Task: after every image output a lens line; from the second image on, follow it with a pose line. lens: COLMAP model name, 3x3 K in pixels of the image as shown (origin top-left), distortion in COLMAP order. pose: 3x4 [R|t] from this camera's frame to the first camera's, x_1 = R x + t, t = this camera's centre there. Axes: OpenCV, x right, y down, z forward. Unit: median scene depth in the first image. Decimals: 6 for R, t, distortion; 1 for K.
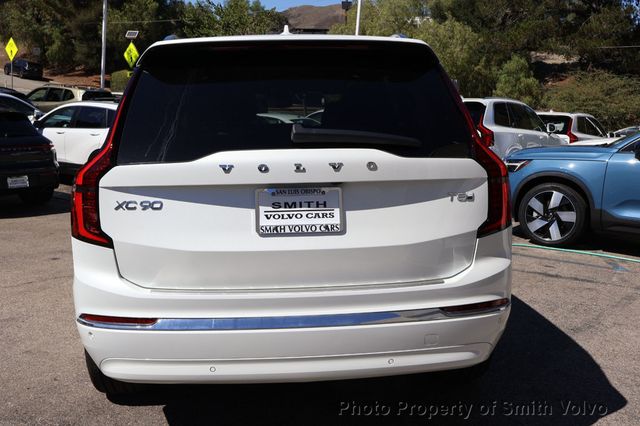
lens RADIAL K [[668.7, 0, 318.7], [0, 668.7, 214.0], [0, 0, 1]] dist [0.006076, 0.000000]
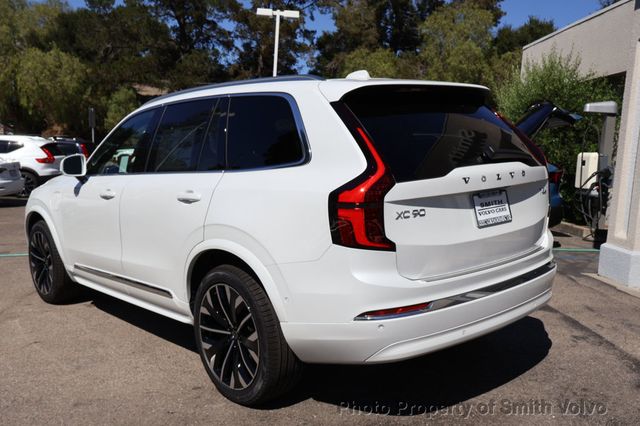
lens RADIAL K [[619.7, 0, 320.2], [0, 619.7, 212.1], [0, 0, 1]] dist [0.031946, 0.000000]
pose [[0.793548, -0.086040, 0.602394, -1.051427], [0.106150, 0.994348, 0.002189, -0.035174], [-0.599177, 0.062207, 0.798196, 0.167709]]
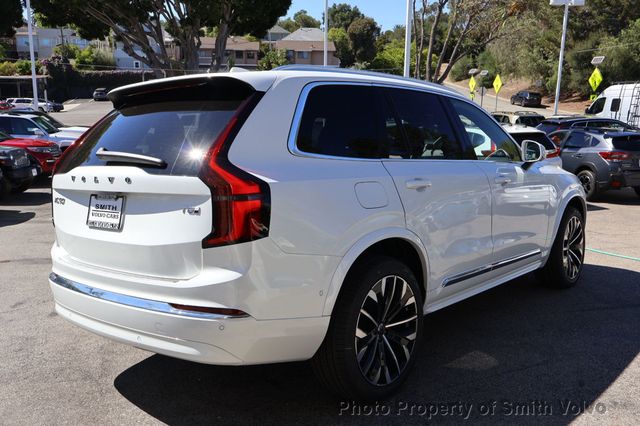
lens RADIAL K [[587.6, 0, 320.8], [0, 587.6, 214.6], [0, 0, 1]] dist [0.002450, 0.000000]
pose [[0.702067, 0.073296, -0.708329, 1.067549], [-0.084329, 0.996247, 0.019506, -0.056149], [0.707100, 0.046038, 0.705613, 0.448660]]
